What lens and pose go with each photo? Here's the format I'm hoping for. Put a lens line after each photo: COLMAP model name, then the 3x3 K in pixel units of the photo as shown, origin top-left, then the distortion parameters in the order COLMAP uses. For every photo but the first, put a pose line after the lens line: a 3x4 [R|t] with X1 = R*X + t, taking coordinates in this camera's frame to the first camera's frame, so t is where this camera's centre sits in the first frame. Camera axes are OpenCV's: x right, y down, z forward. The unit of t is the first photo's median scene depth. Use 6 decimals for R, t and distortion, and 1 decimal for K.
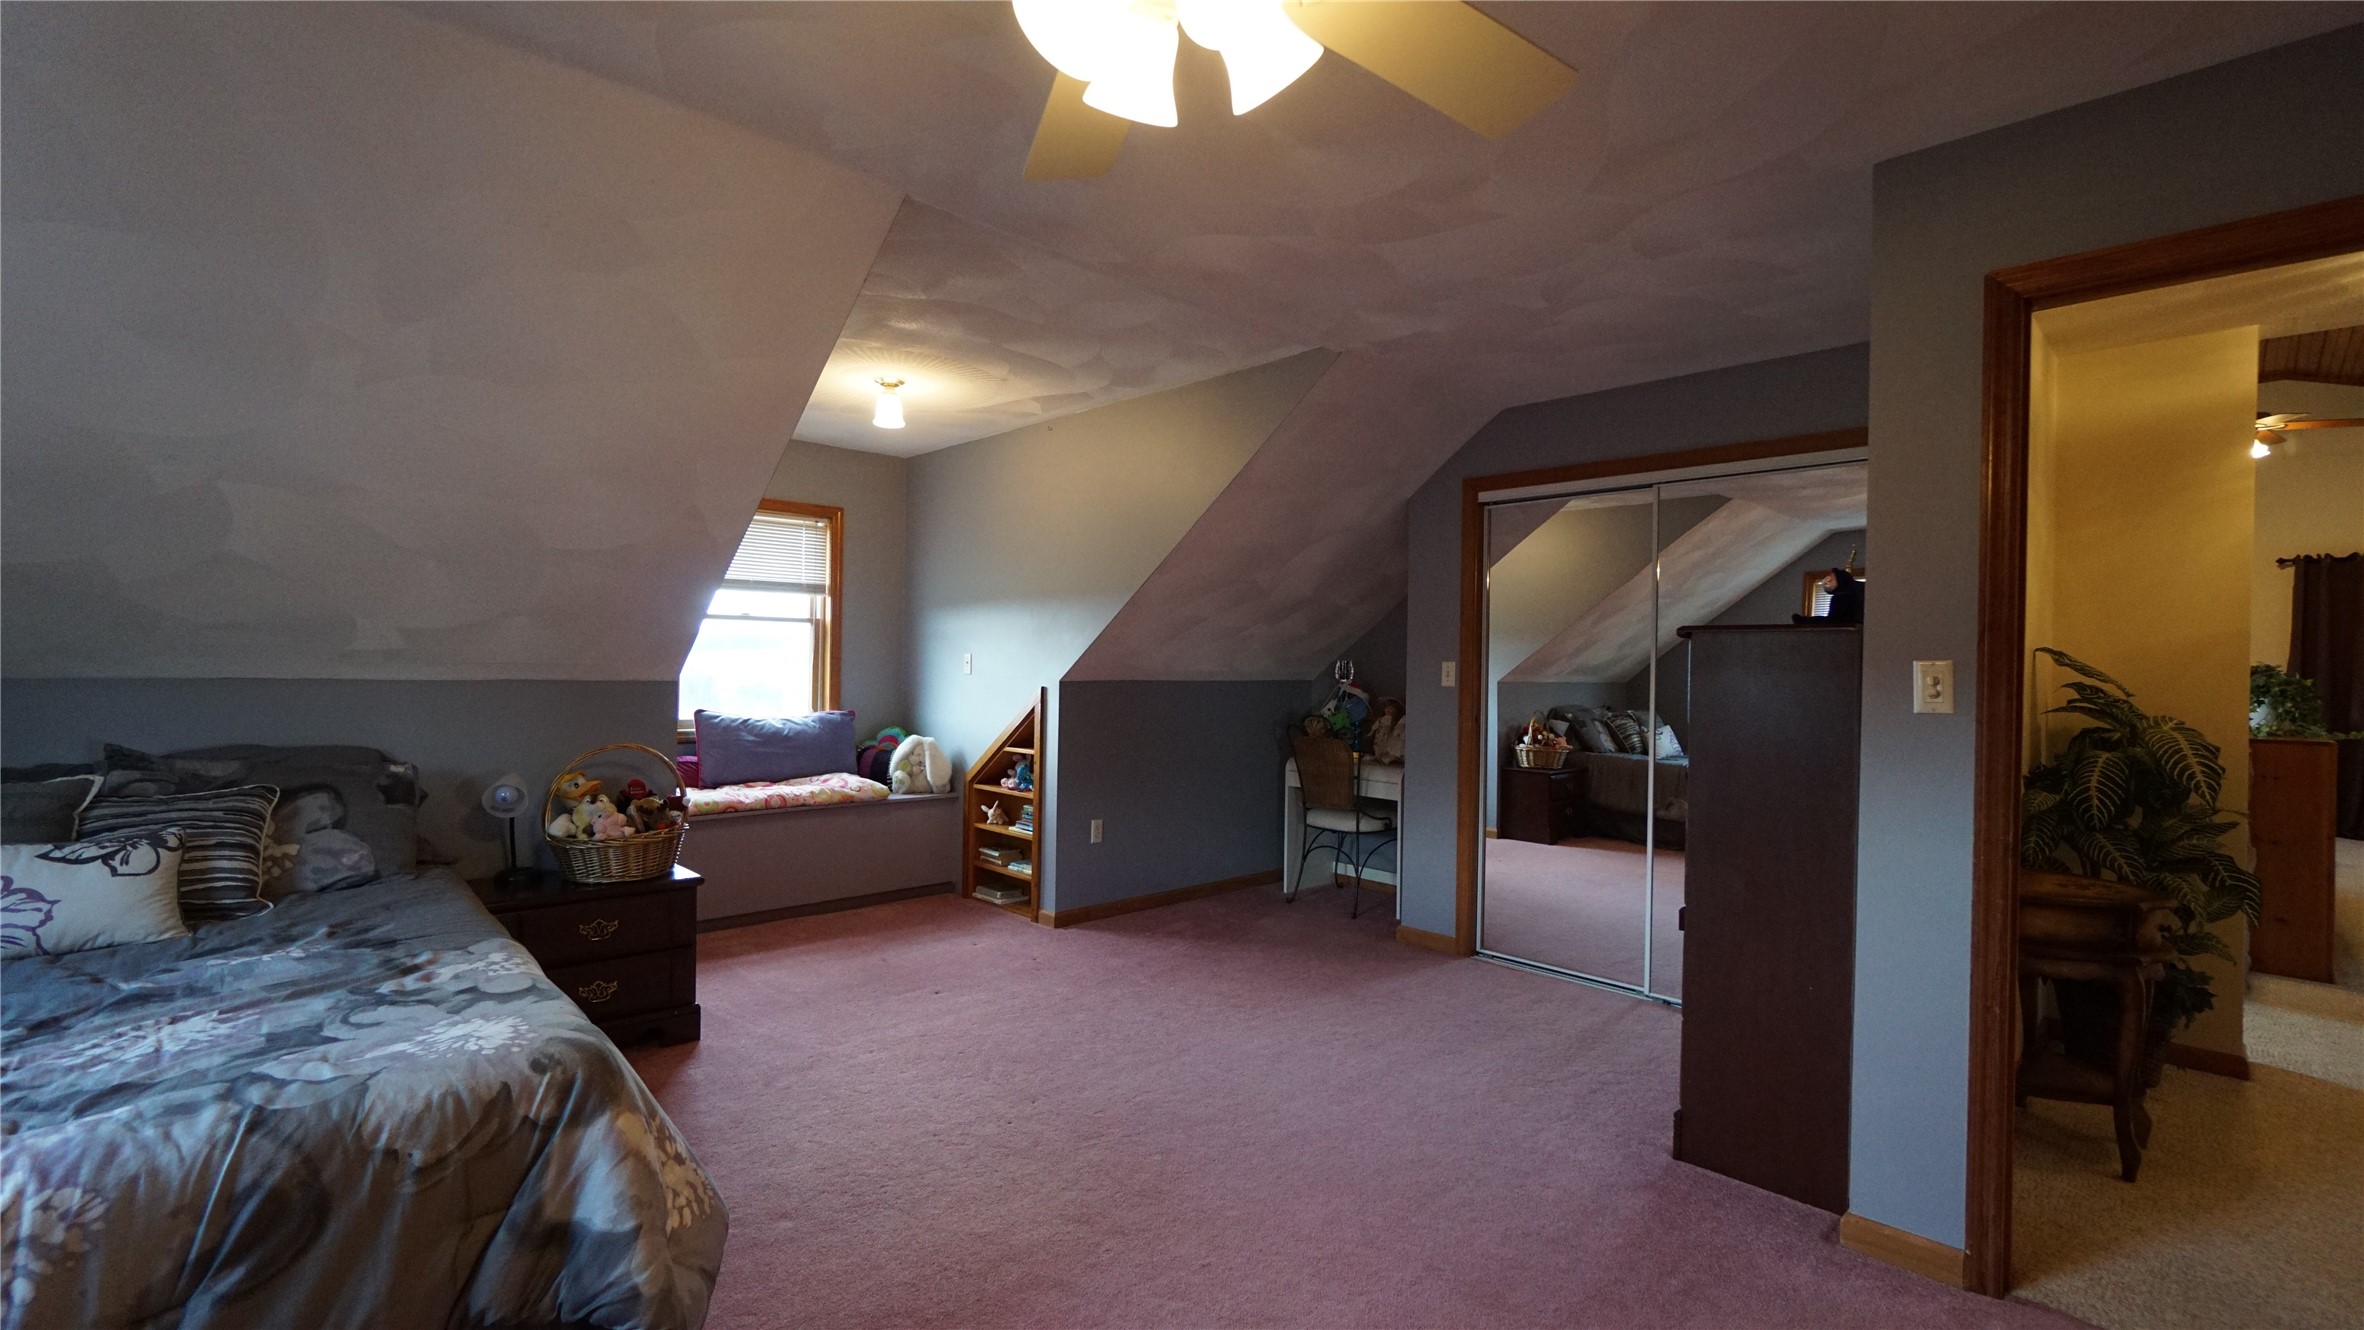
lens RADIAL K [[1013.4, 0, 1179.1], [0, 1013.4, 664.4], [0, 0, 1]] dist [-0.009065, 0.002143]
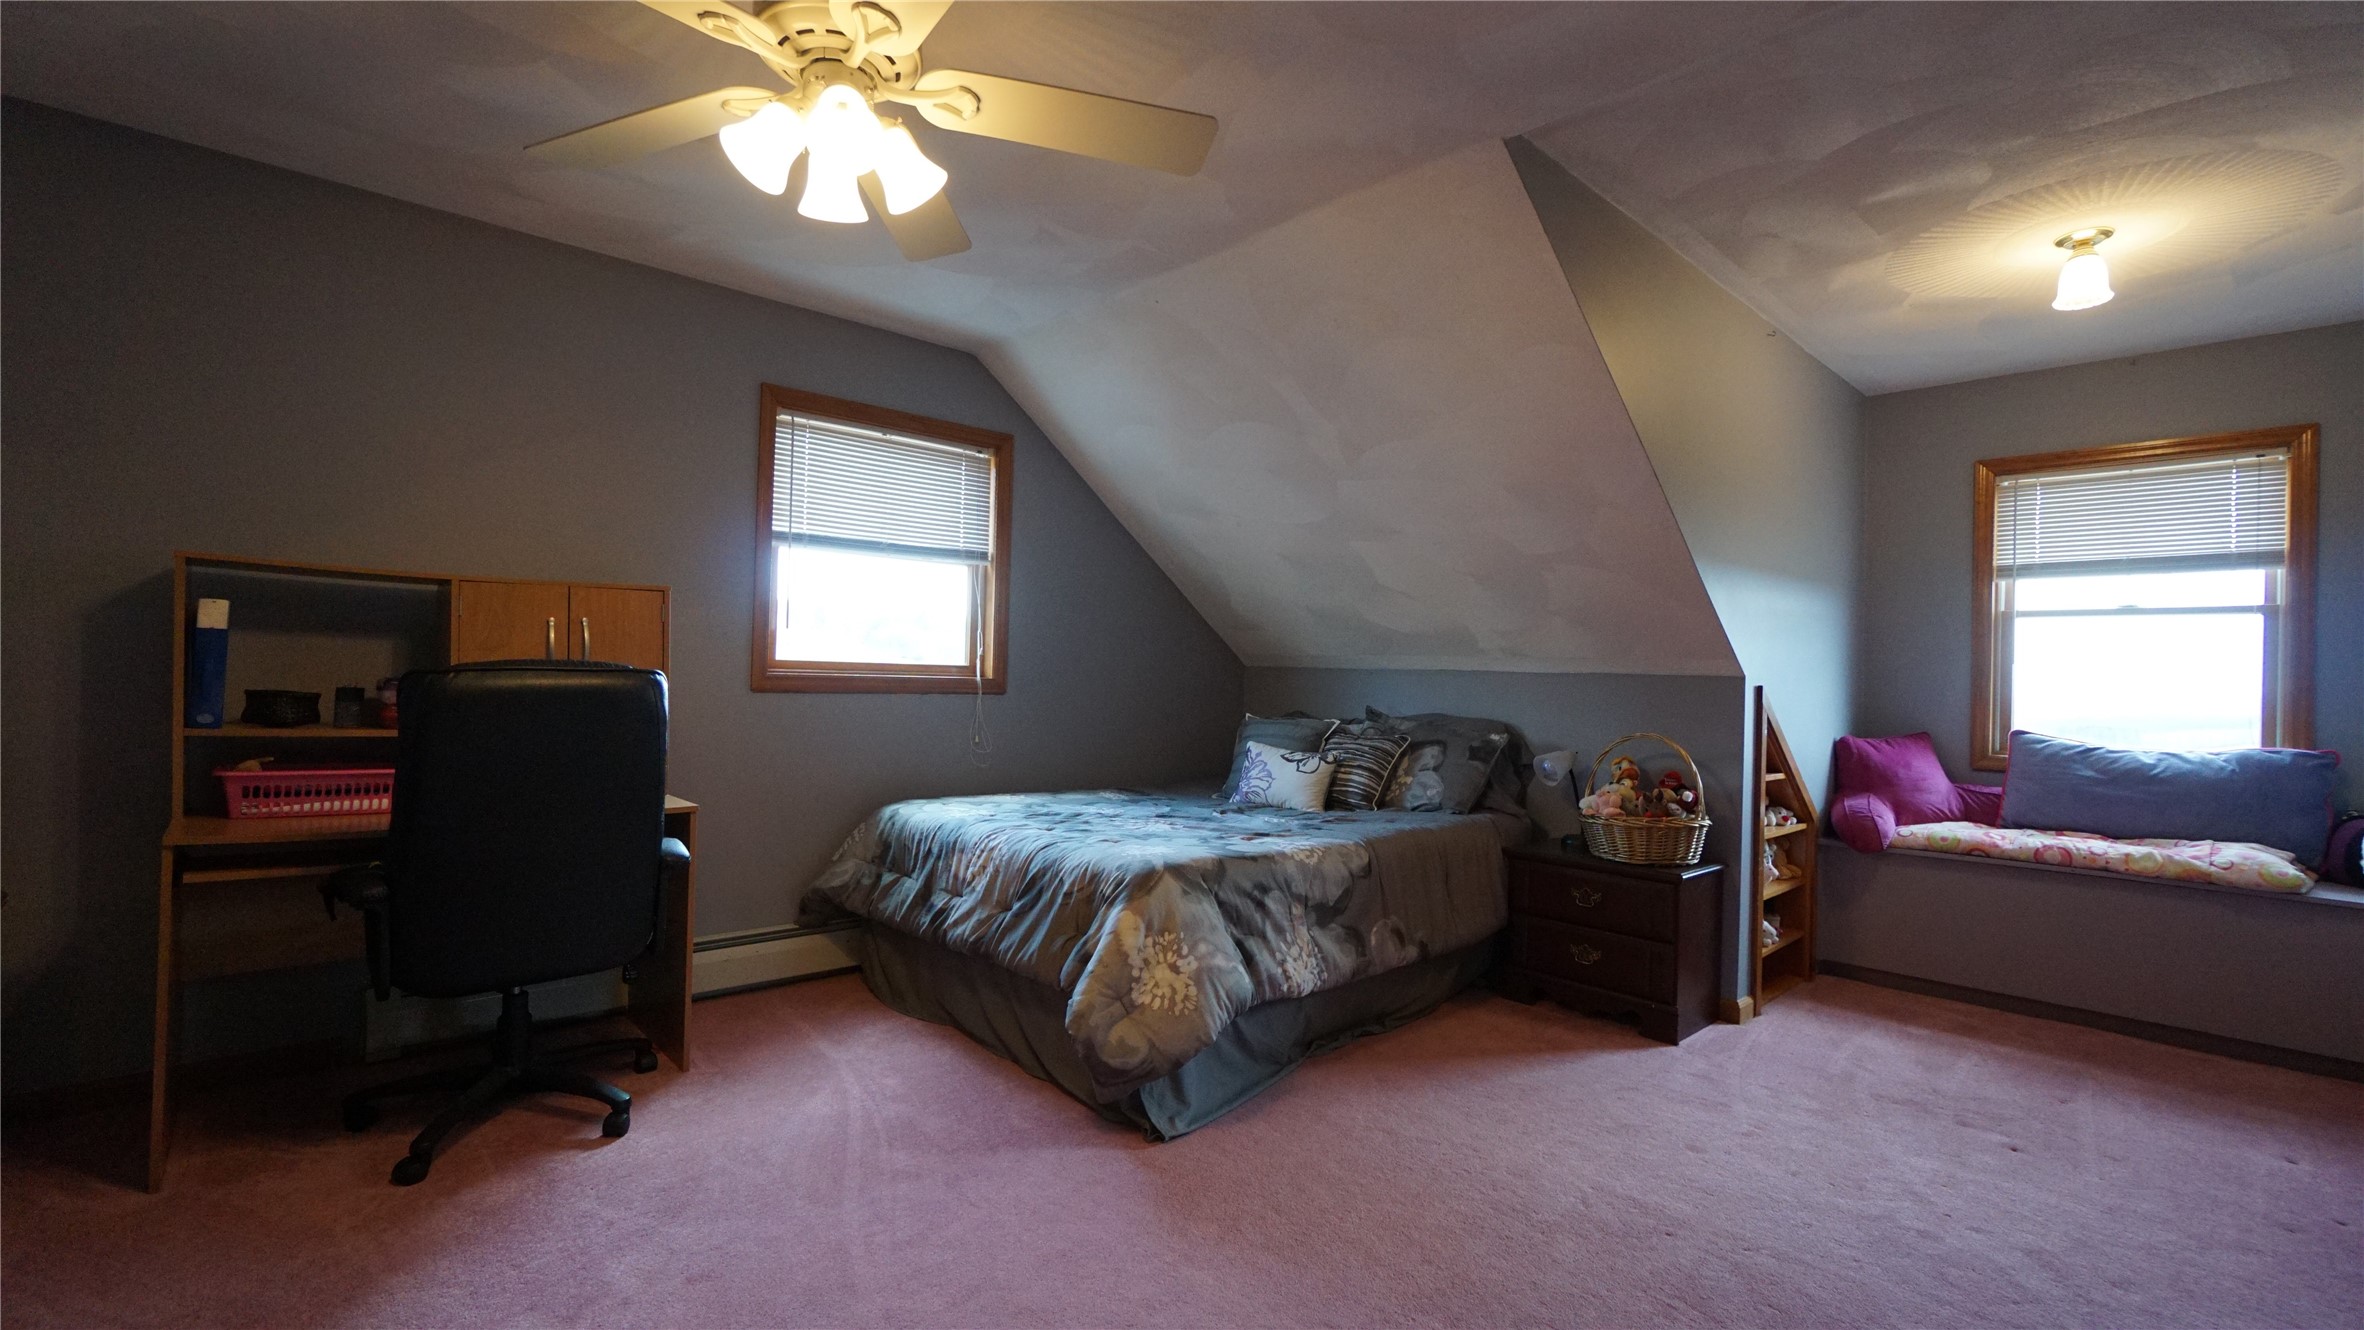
lens RADIAL K [[1013.4, 0, 1181.4], [0, 1013.4, 682.4], [0, 0, 1]] dist [-0.009065, 0.002143]
pose [[-0.030414, -0.016346, -0.999404, 0.604023], [-0.028345, 0.999478, -0.015485, 0.067772], [0.999135, 0.027857, -0.030862, 0.665720]]
